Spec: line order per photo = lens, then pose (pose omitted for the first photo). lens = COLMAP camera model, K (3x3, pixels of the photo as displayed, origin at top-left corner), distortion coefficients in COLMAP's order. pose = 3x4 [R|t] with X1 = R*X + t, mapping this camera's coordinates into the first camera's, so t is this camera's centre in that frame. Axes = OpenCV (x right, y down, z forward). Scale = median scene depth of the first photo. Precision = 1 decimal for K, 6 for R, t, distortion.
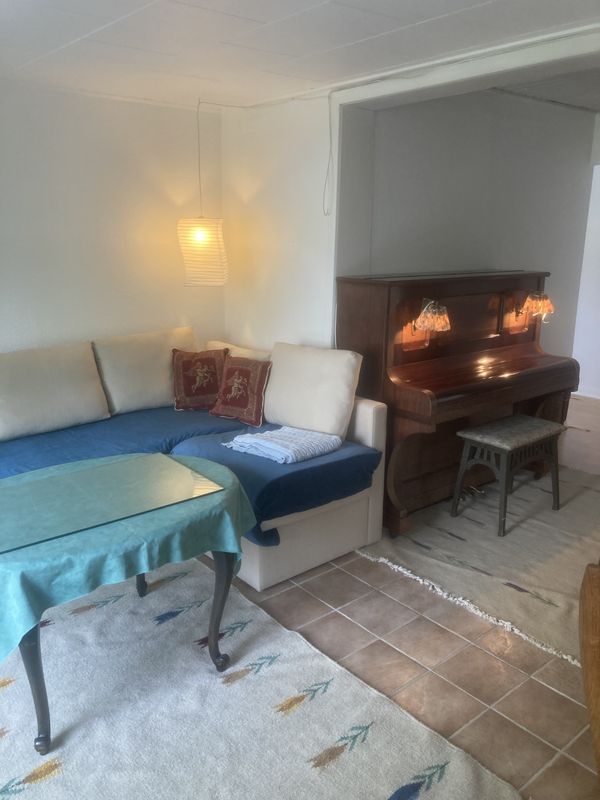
lens RADIAL K [[662.1, 0, 299.0], [0, 662.1, 392.8], [0, 0, 1]] dist [0.026728, -0.045080]
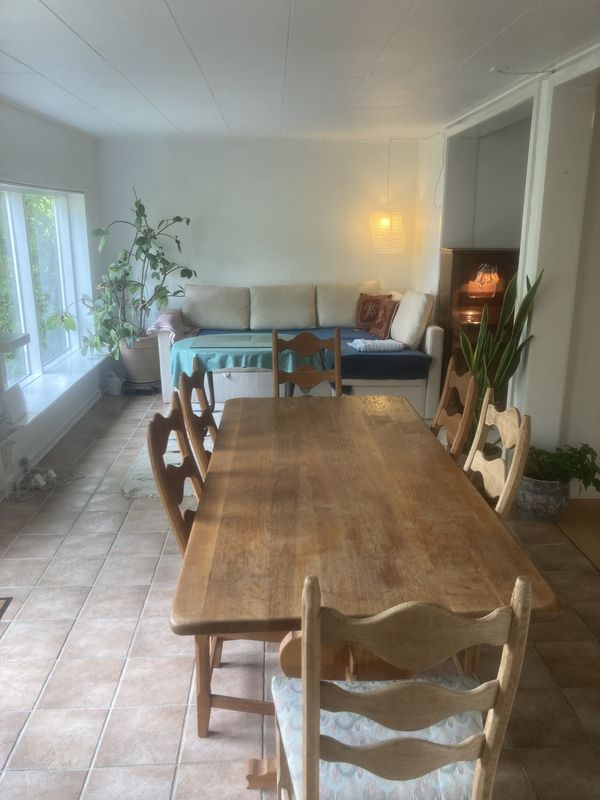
lens RADIAL K [[662.1, 0, 302.4], [0, 662.1, 402.8], [0, 0, 1]] dist [0.026728, -0.045080]
pose [[0.803874, 0.147355, -0.576258, 0.781631], [-0.129424, 0.988947, 0.072339, 0.118480], [0.580548, 0.016430, 0.814060, -0.472582]]
